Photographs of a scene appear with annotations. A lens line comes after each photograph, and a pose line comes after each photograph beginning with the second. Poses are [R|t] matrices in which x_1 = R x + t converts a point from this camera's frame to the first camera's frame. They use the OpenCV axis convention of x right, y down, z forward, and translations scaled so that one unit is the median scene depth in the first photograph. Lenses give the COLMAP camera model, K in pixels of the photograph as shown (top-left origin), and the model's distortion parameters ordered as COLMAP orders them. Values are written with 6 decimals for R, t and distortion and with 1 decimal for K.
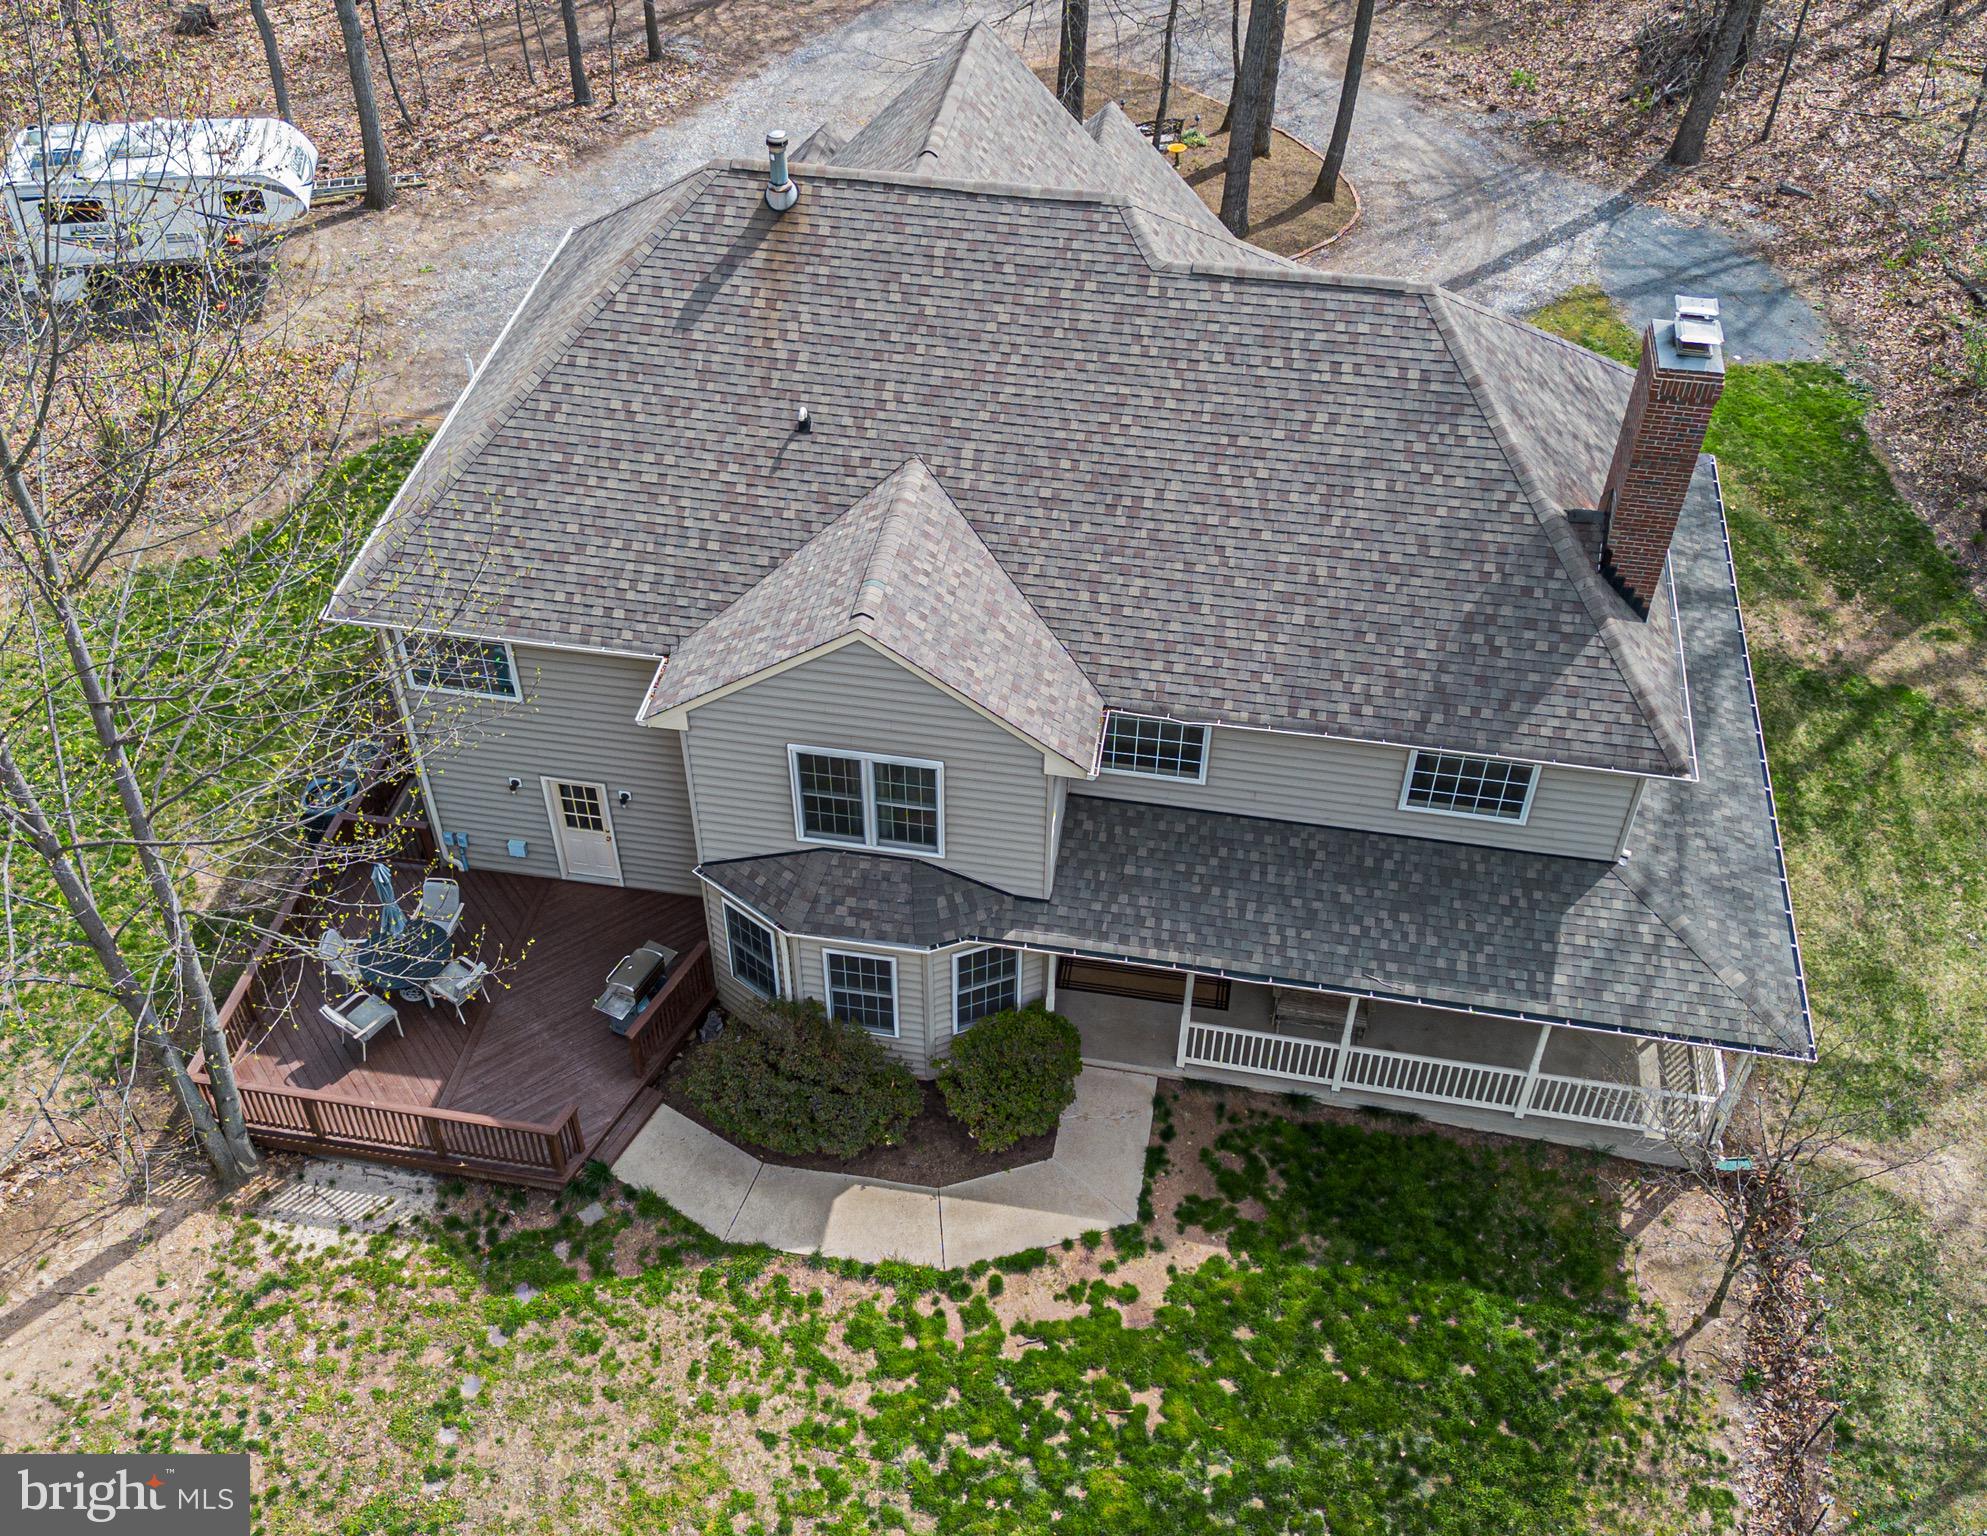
lens RADIAL K [[1964.6, 0, 1011.0], [0, 1964.6, 754.4], [0, 0, 1]] dist [0.022730, 0.000000]
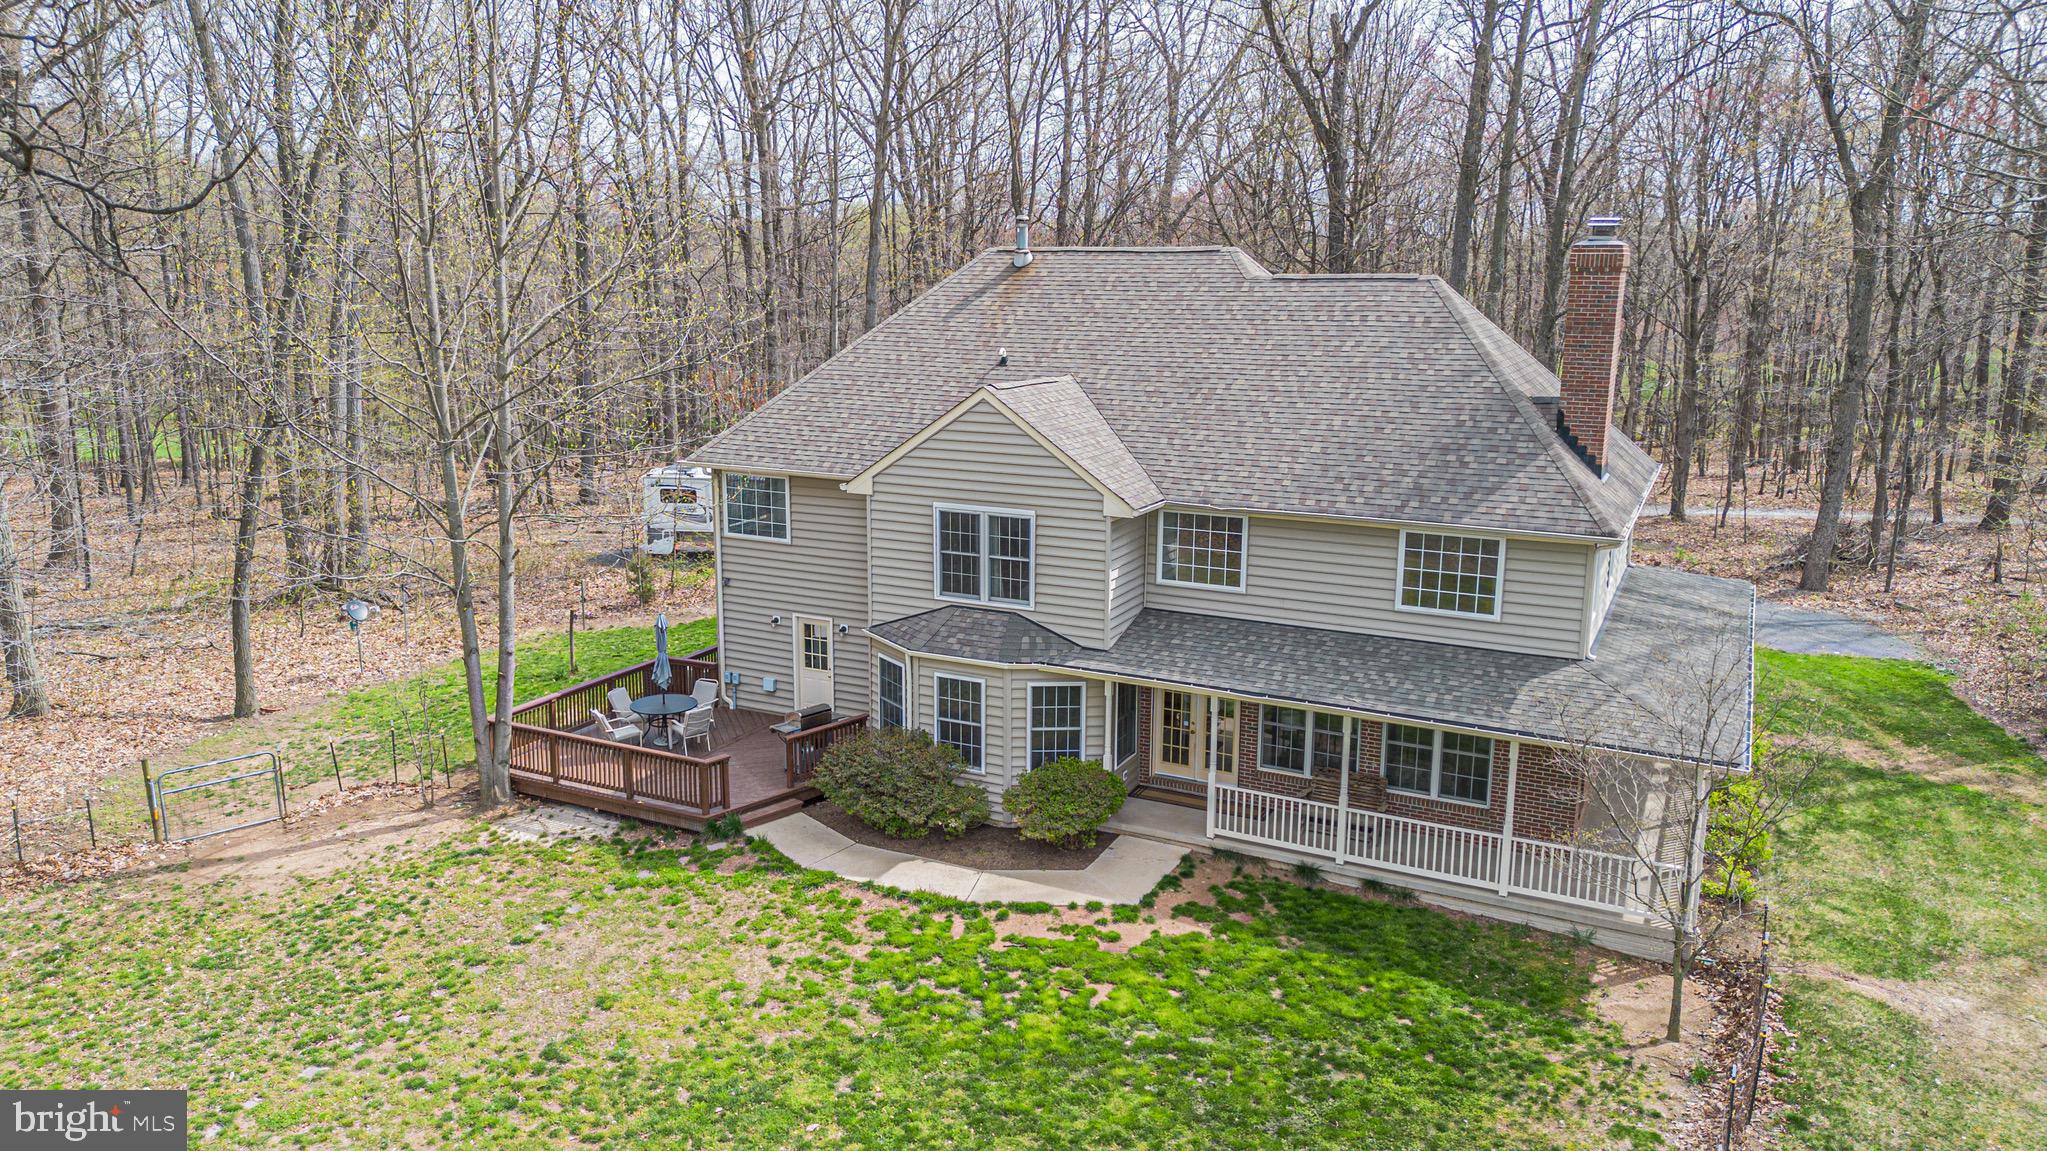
lens RADIAL K [[1472.1, 0, 1021.1], [0, 1472.1, 566.8], [0, 0, 1]] dist [0.037198, -0.035884]
pose [[0.955465, 0.053930, -0.290135, 0.244726], [-0.200569, 0.839853, -0.504400, 0.532888], [0.216468, 0.540128, 0.813267, 0.177663]]
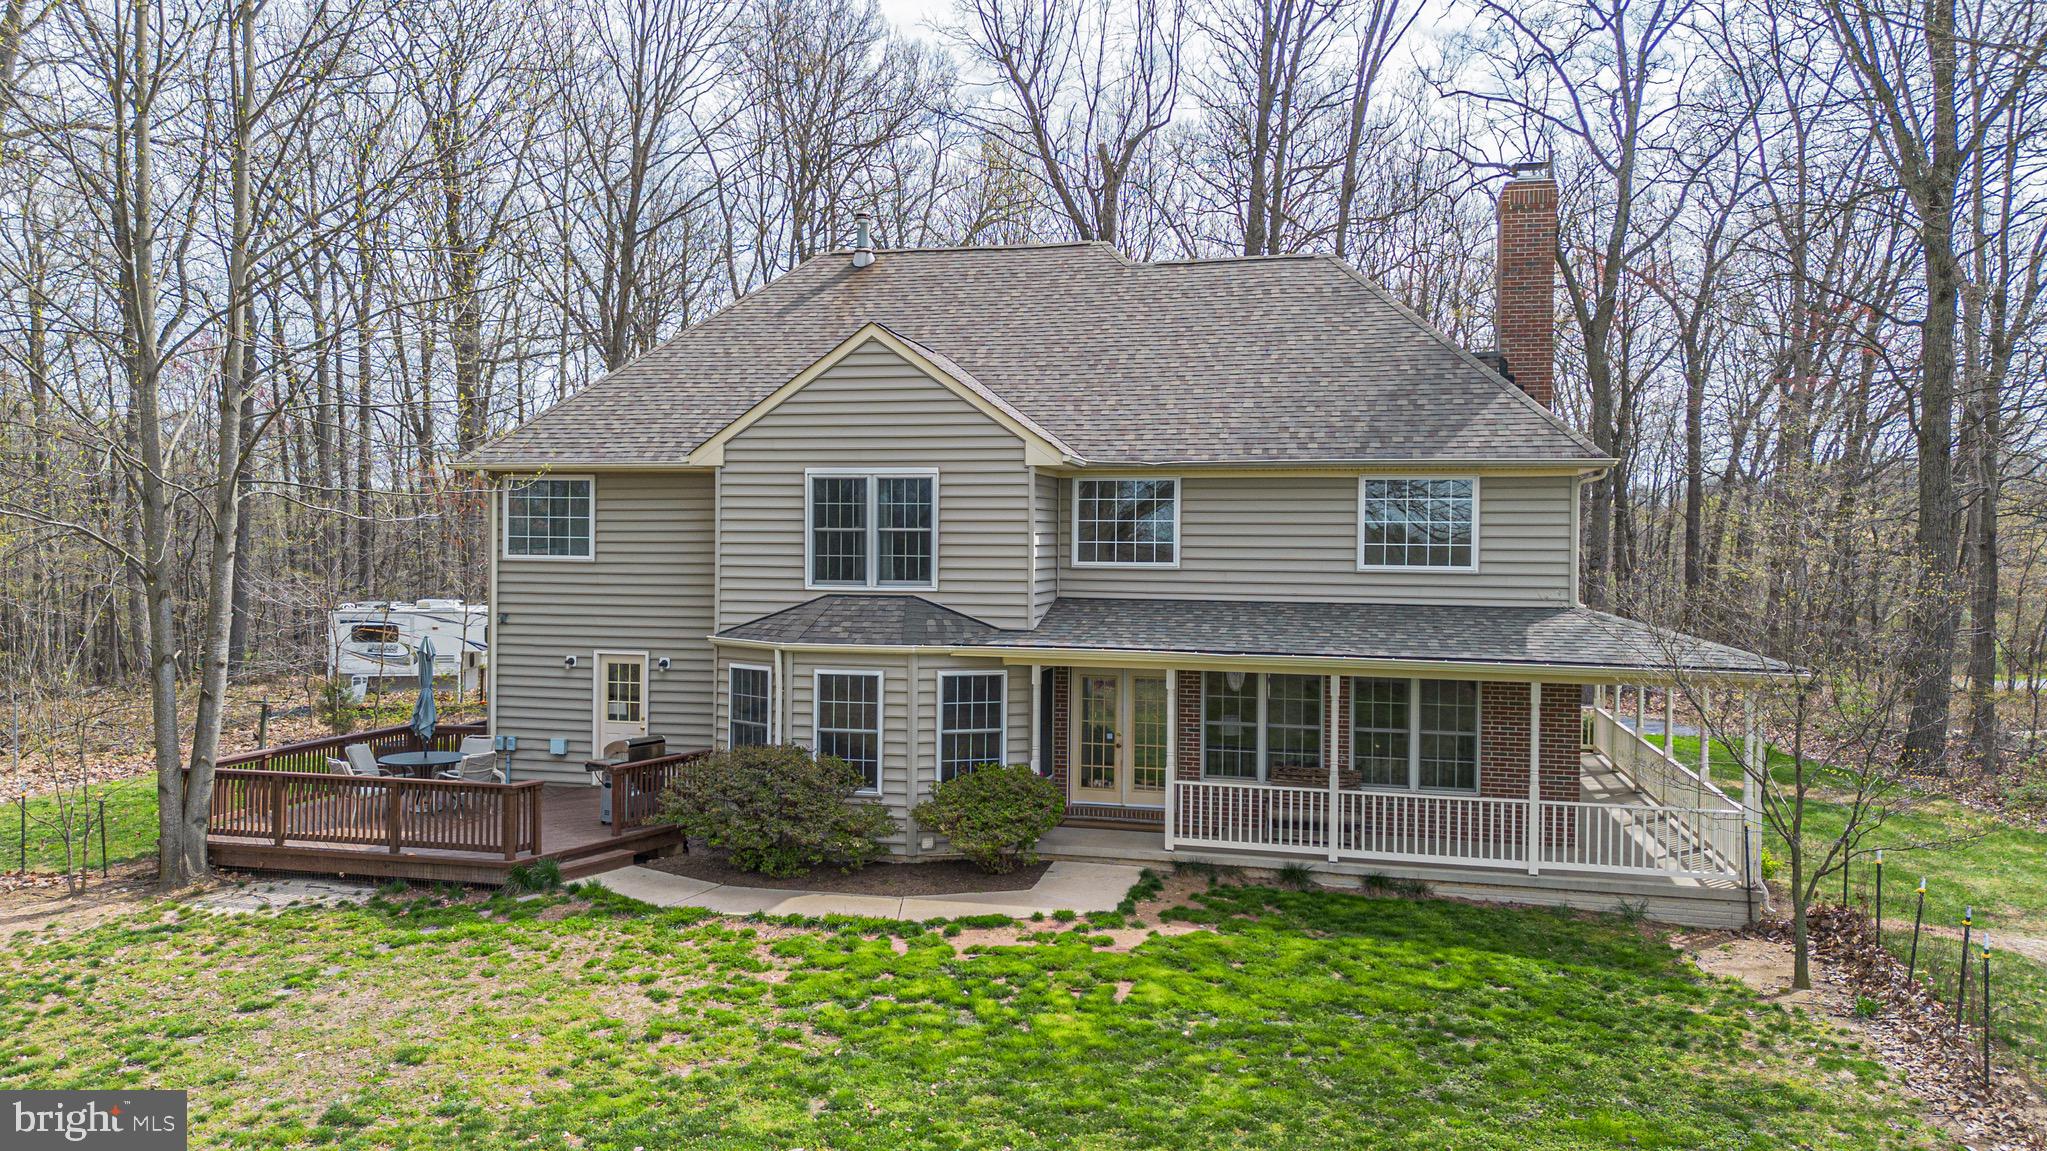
lens RADIAL K [[1472.1, 0, 1030.2], [0, 1472.1, 559.6], [0, 0, 1]] dist [0.037198, -0.035884]
pose [[0.997984, -0.003338, -0.063378, 0.069603], [-0.041149, 0.726253, -0.686195, 0.599684], [0.048319, 0.687419, 0.724651, 0.404167]]
